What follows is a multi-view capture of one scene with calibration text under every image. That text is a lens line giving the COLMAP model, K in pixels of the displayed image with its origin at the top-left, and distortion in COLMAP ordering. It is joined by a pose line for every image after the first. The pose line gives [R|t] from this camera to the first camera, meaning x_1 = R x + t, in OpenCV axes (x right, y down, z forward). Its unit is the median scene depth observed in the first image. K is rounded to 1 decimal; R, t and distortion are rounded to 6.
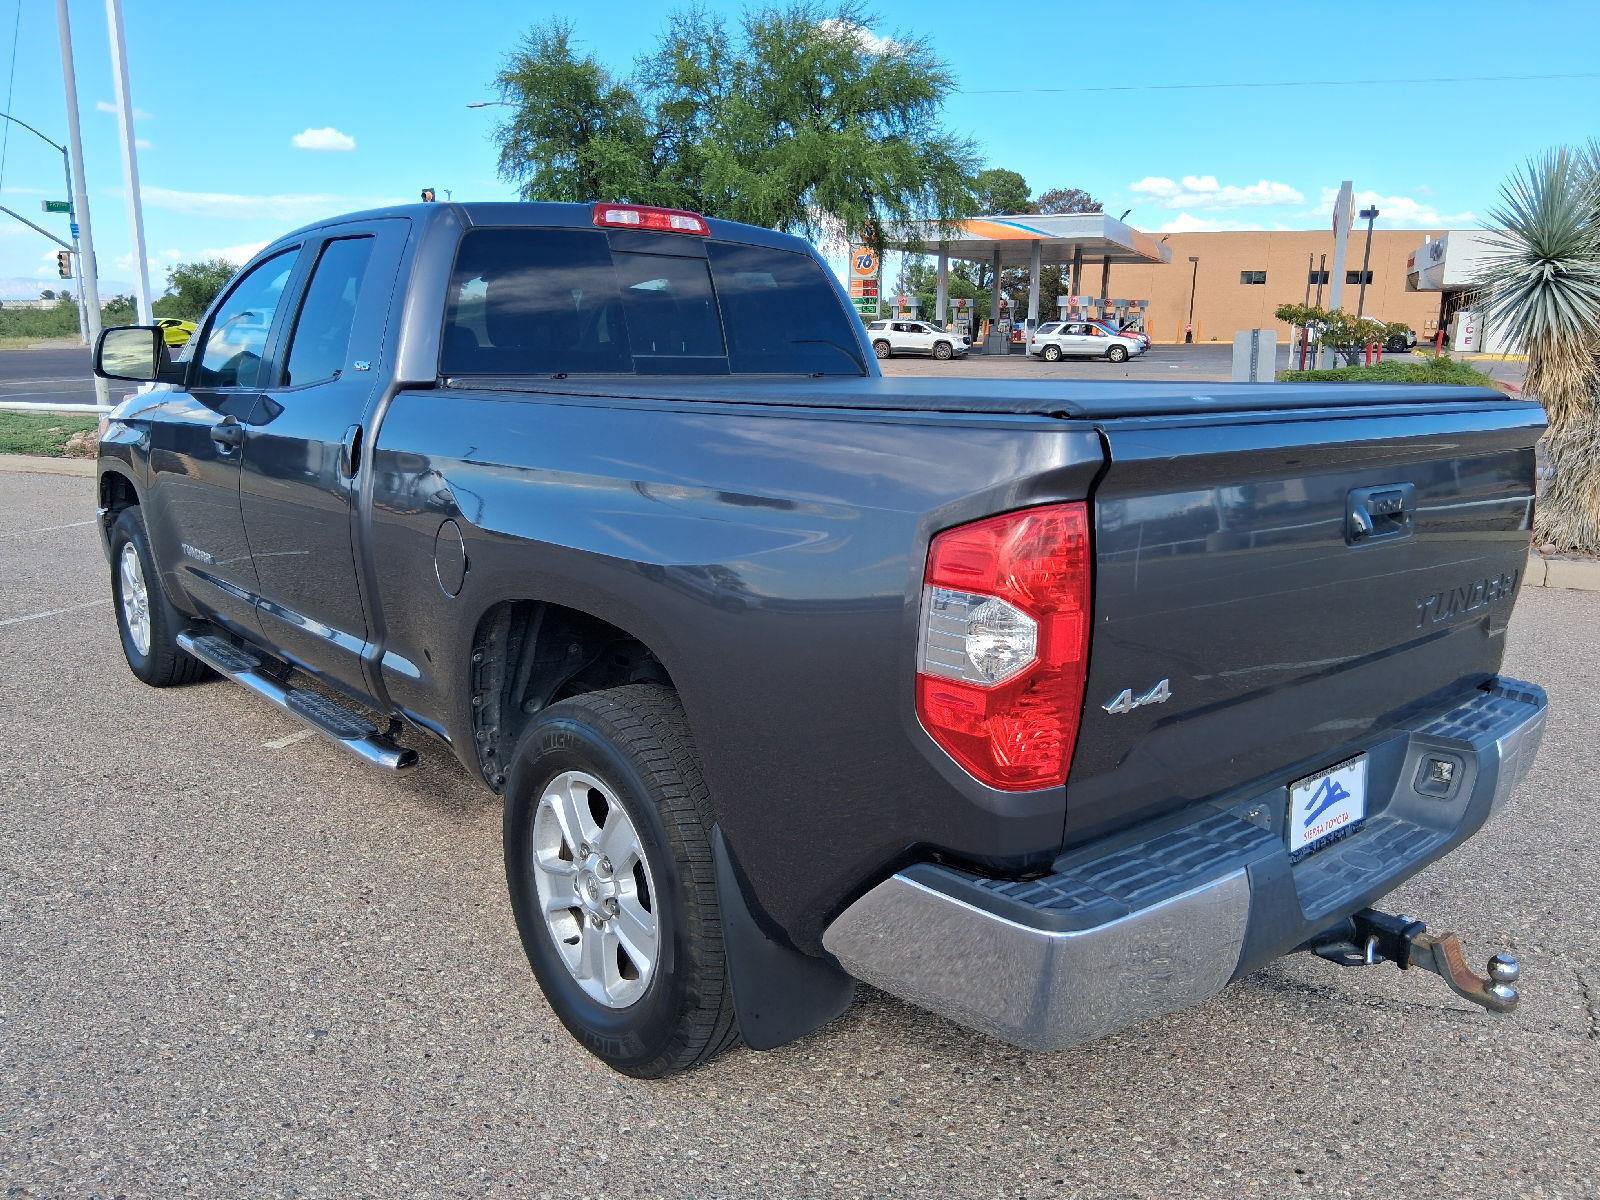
lens RADIAL K [[1228.7, 0, 793.8], [0, 1228.7, 606.8], [0, 0, 1]] dist [0.050354, -0.083615]
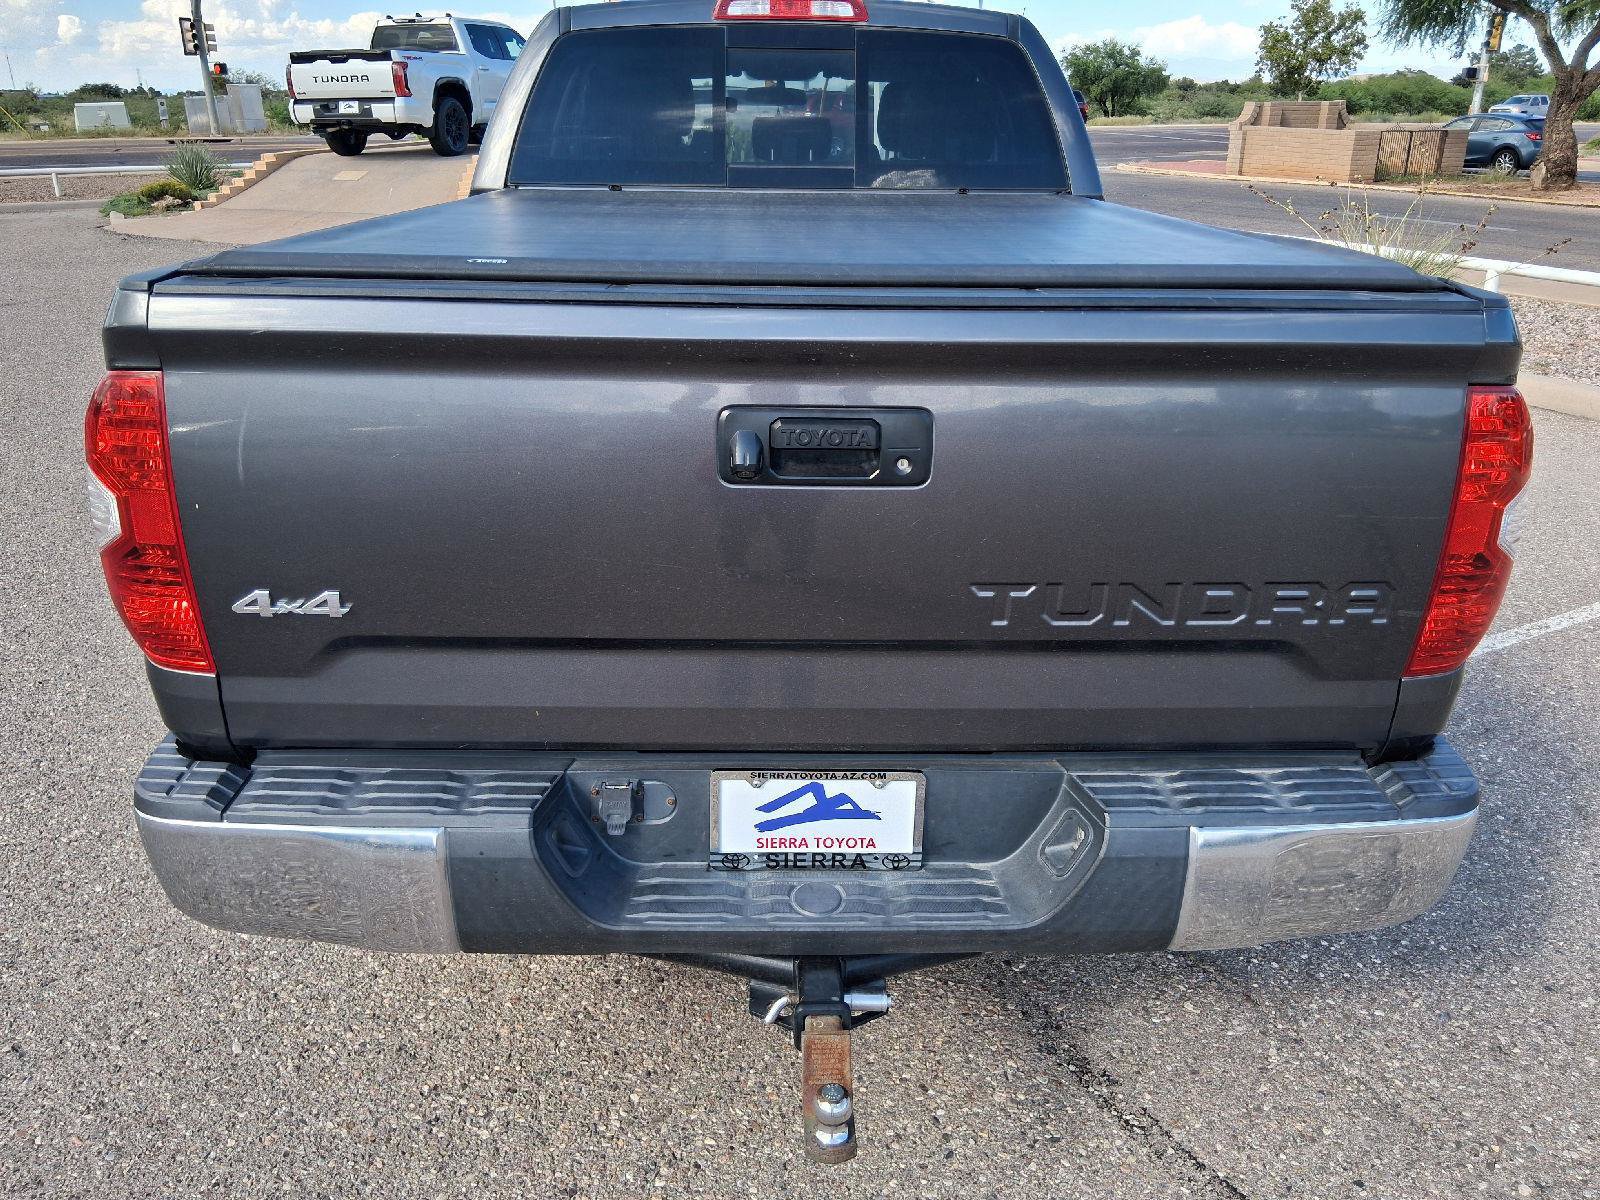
lens RADIAL K [[1206.8, 0, 795.1], [0, 1206.8, 604.7], [0, 0, 1]] dist [0.081318, -0.000887]
pose [[0.772710, 0.233705, -0.590171, 0.834554], [-0.136003, 0.969119, 0.205697, -0.119752], [0.620019, -0.078679, 0.780632, 0.419043]]
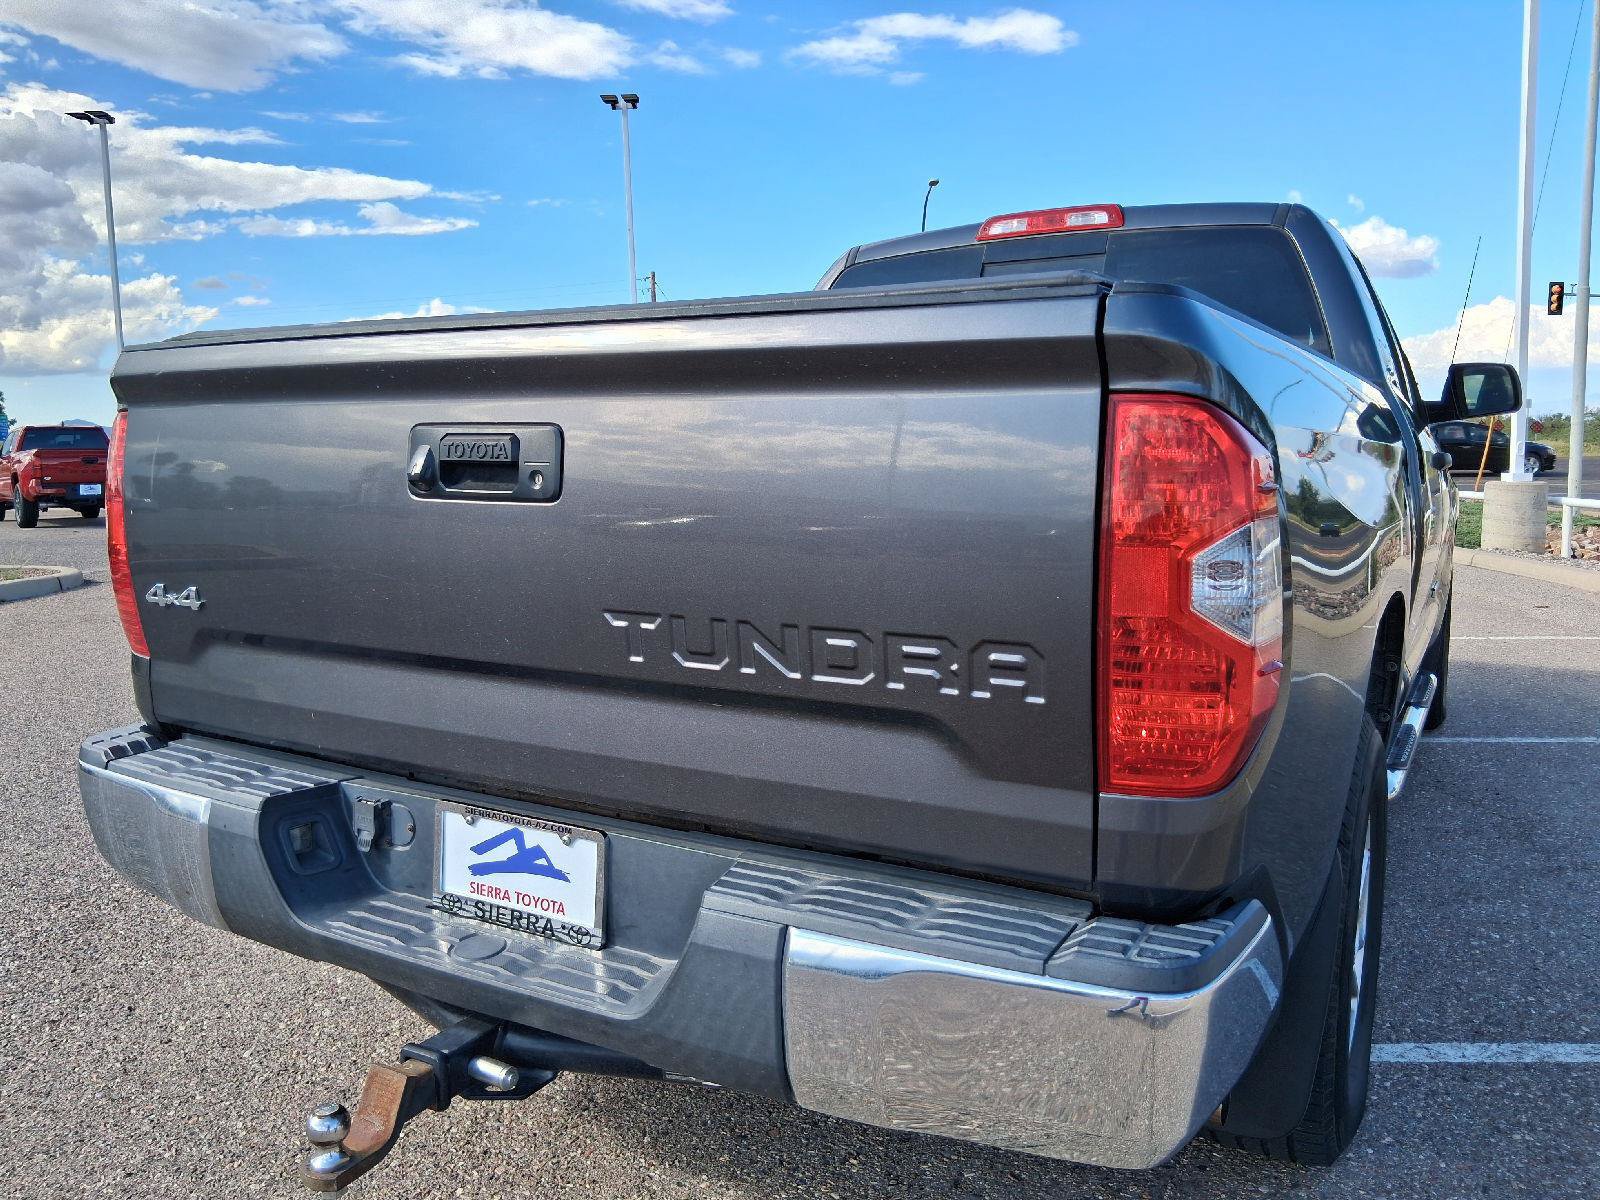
lens RADIAL K [[1228.7, 0, 794.8], [0, 1228.7, 600.9], [0, 0, 1]] dist [0.050354, -0.083615]
pose [[0.334754, 0.106714, -0.936243, 1.155824], [-0.193496, 0.980178, 0.042537, -0.057835], [0.922225, 0.166920, 0.348768, 0.873090]]
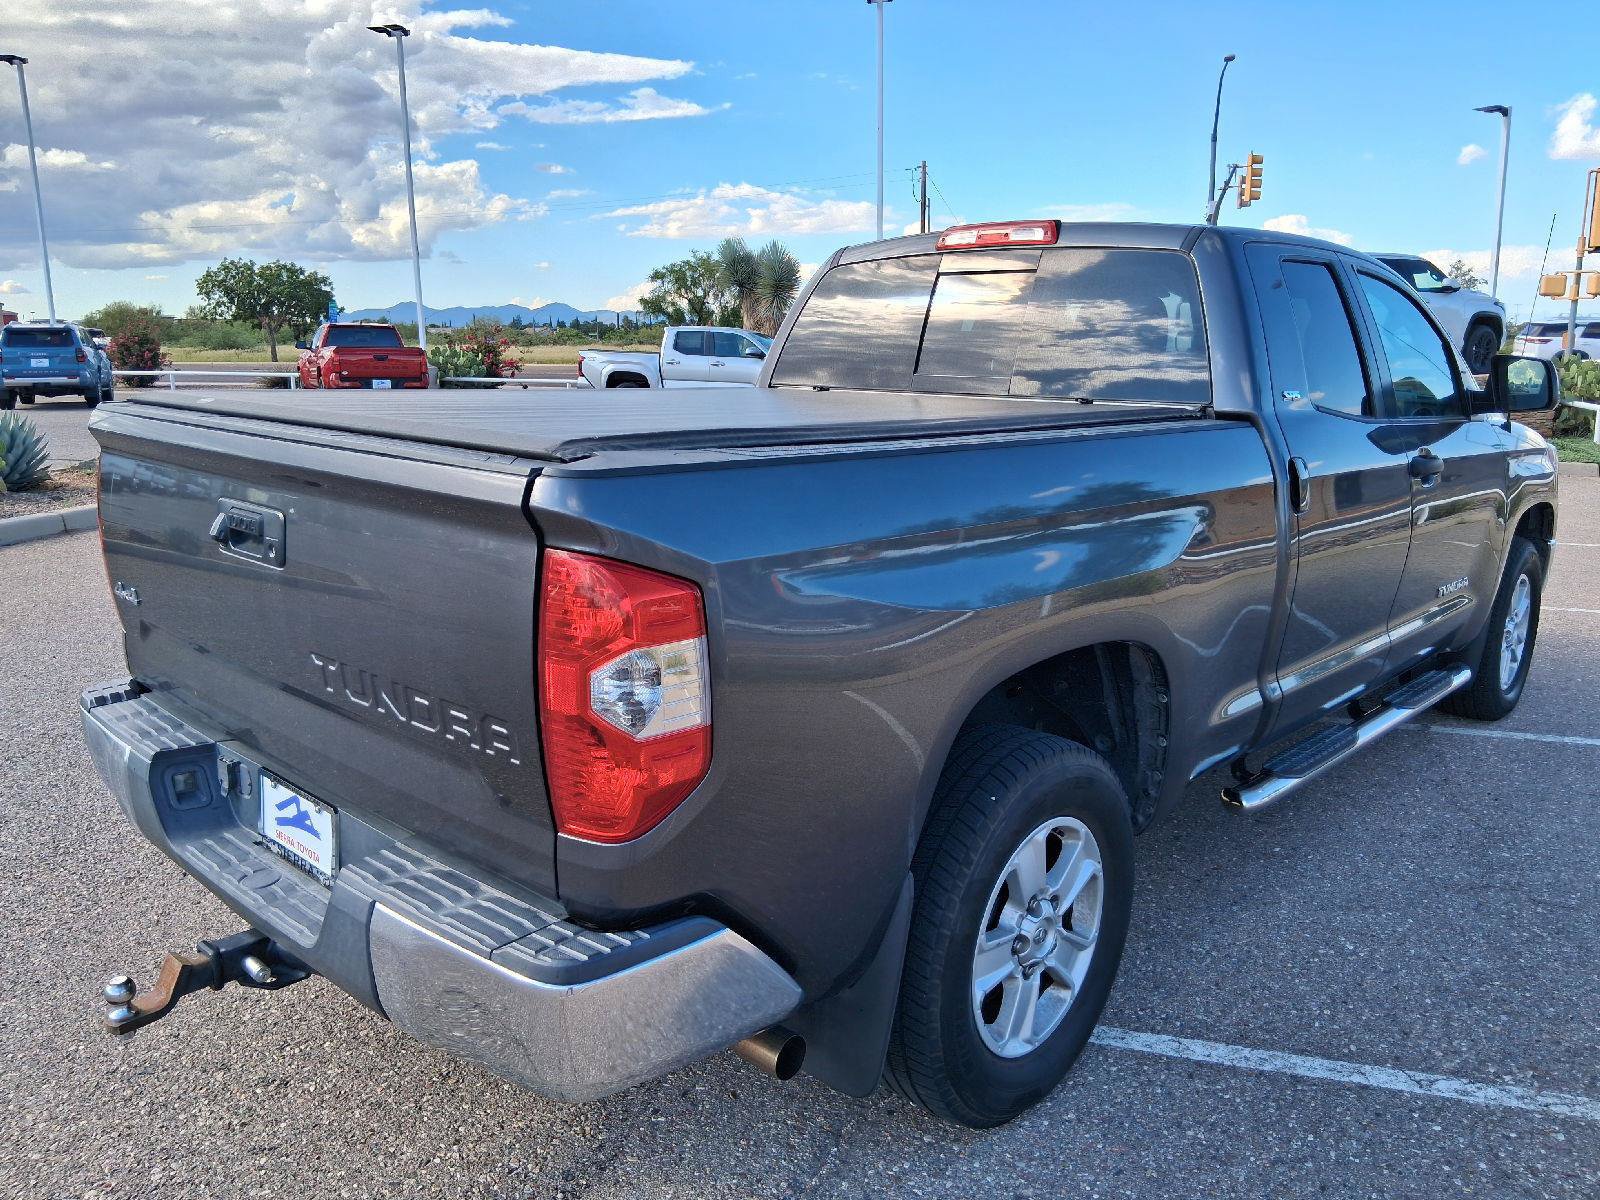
lens RADIAL K [[1228.7, 0, 797.9], [0, 1228.7, 611.8], [0, 0, 1]] dist [0.050354, -0.083615]
pose [[0.112259, 0.212238, -0.970749, 1.407487], [-0.222013, 0.957585, 0.183686, -0.275289], [0.968560, 0.194898, 0.154617, 1.205961]]
